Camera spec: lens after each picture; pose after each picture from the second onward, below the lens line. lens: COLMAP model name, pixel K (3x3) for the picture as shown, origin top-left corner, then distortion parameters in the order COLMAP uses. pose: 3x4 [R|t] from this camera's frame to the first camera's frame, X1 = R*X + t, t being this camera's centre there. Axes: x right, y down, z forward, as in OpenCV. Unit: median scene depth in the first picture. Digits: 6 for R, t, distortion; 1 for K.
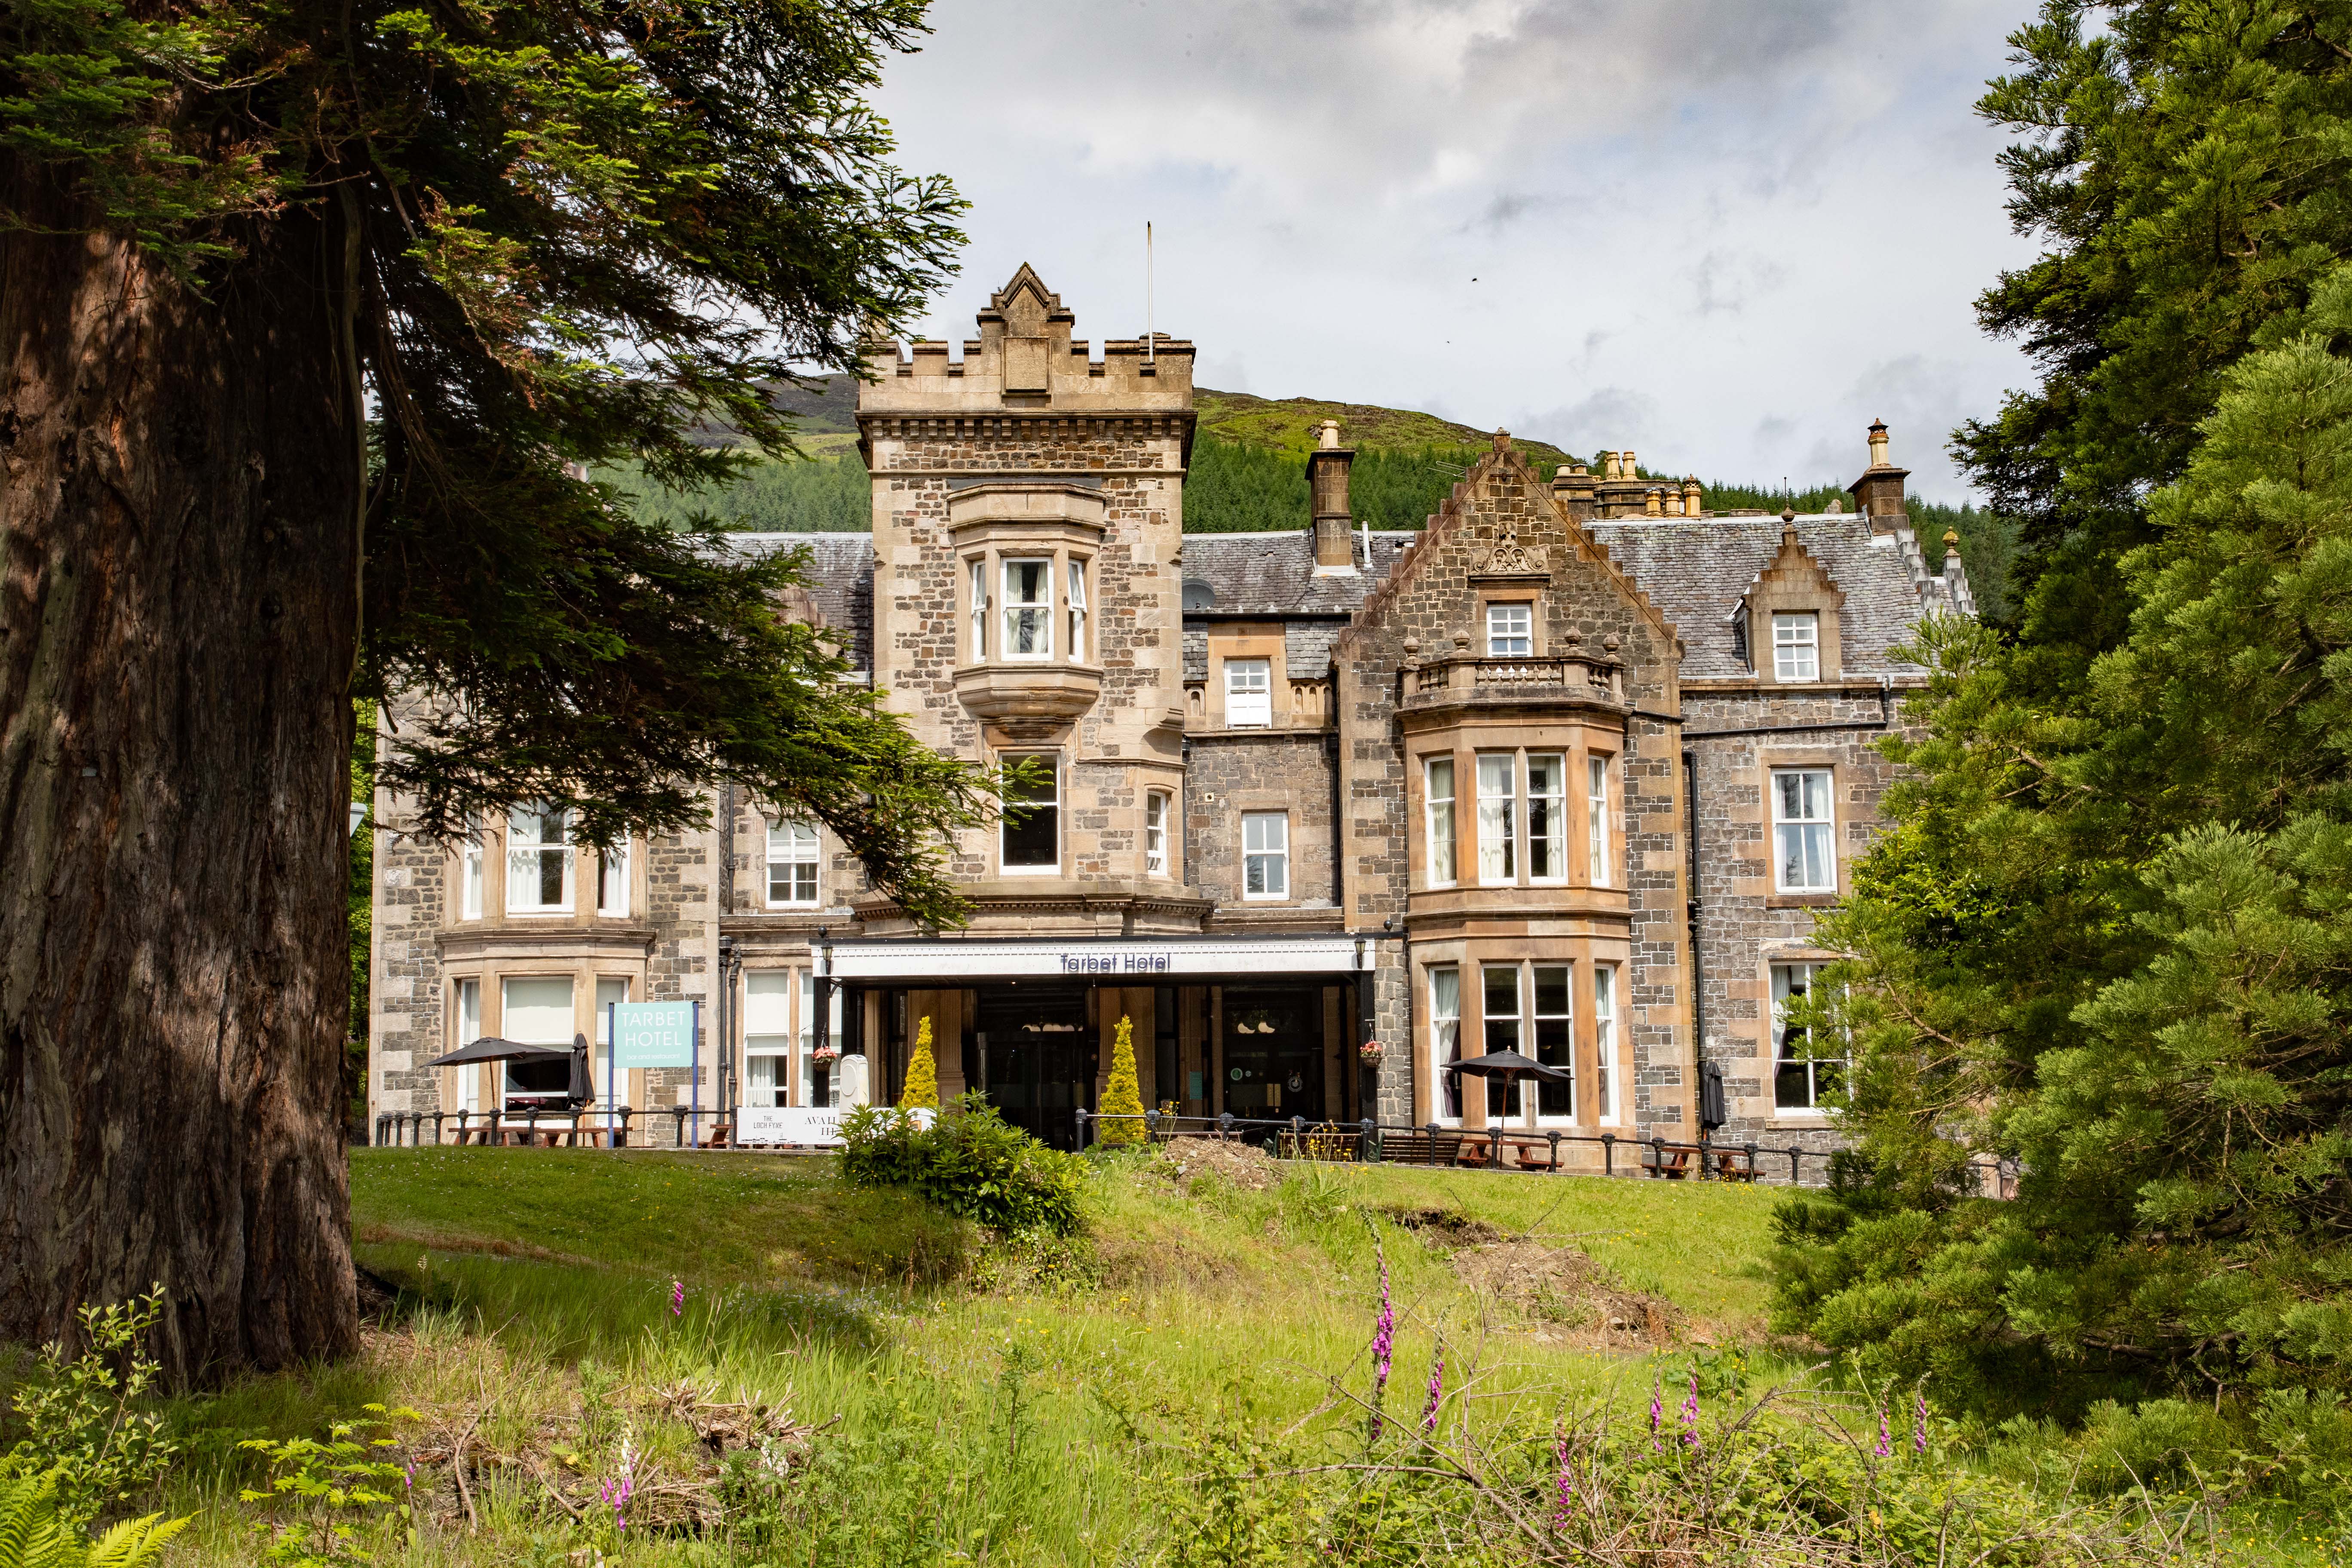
lens RADIAL K [[3068.0, 0, 1179.7], [0, 3068.0, 781.1], [0, 0, 1]] dist [0.190496, 0.000000]
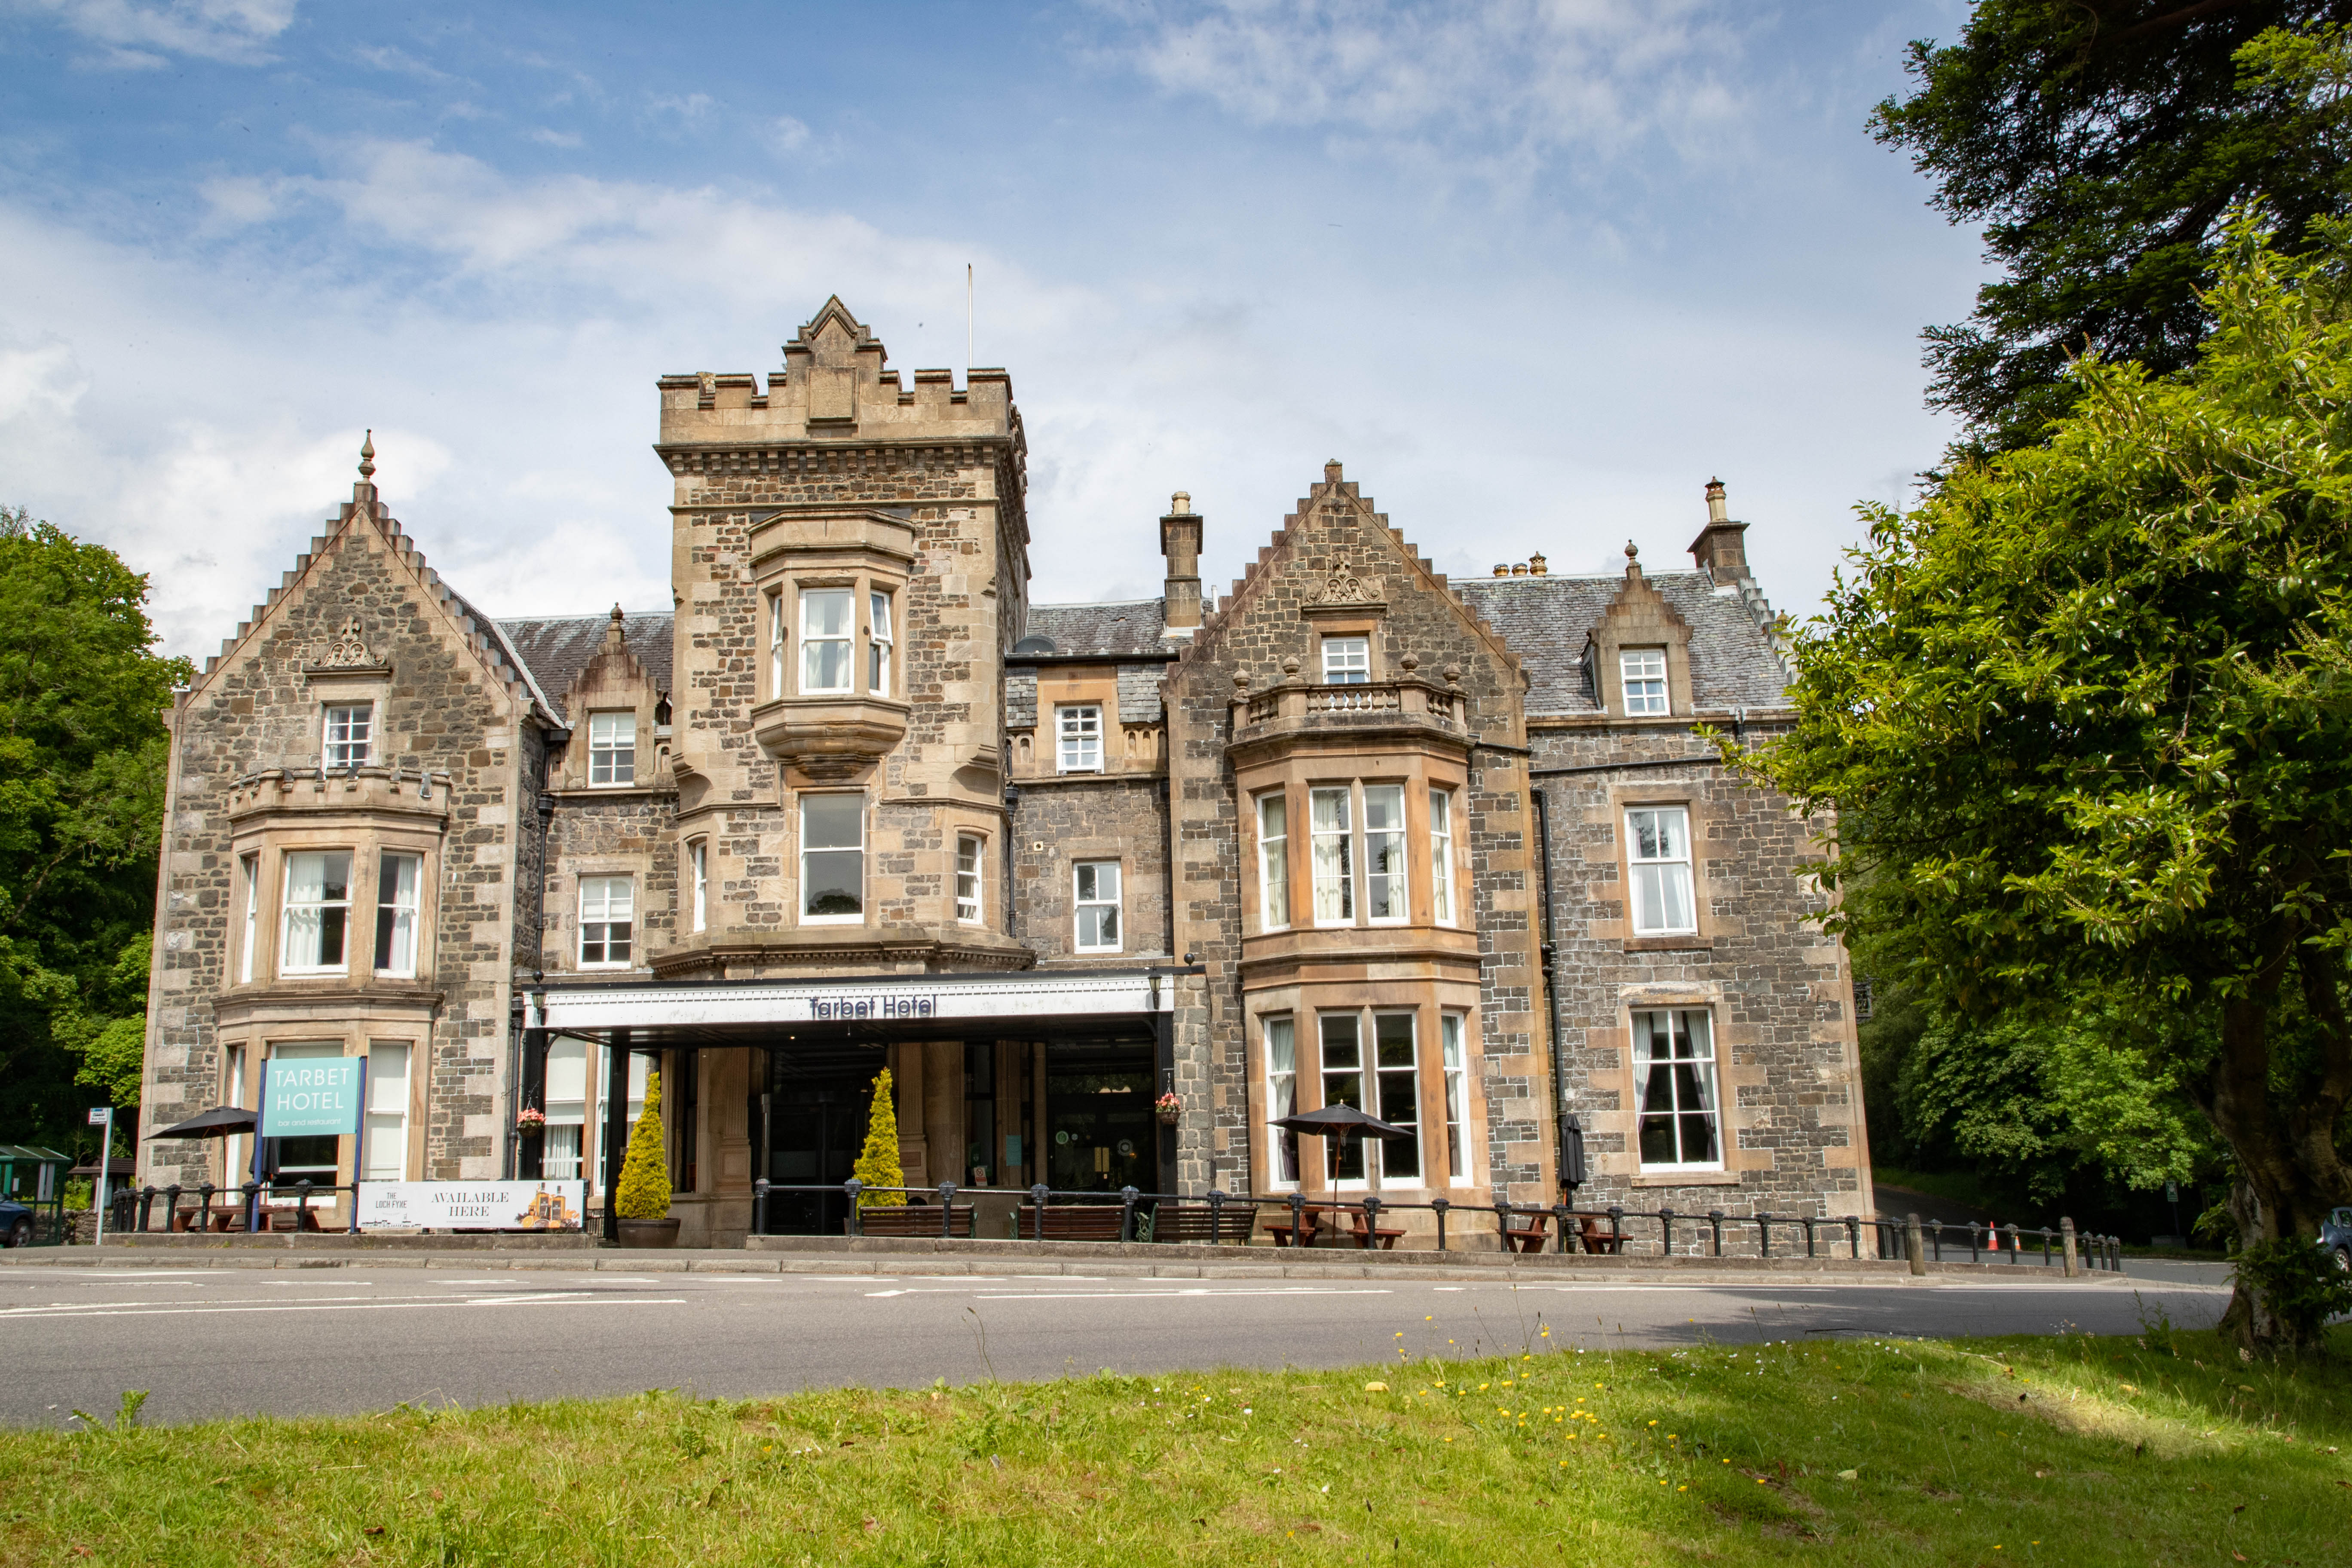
lens RADIAL K [[2031.8, 0, 1170.9], [0, 2031.8, 779.1], [0, 0, 1]] dist [0.007959, 0.038706]
pose [[0.999389, -0.019754, -0.028837, 0.071777], [0.017200, 0.996123, -0.086273, 0.041067], [0.030430, 0.085724, 0.995854, 0.380689]]
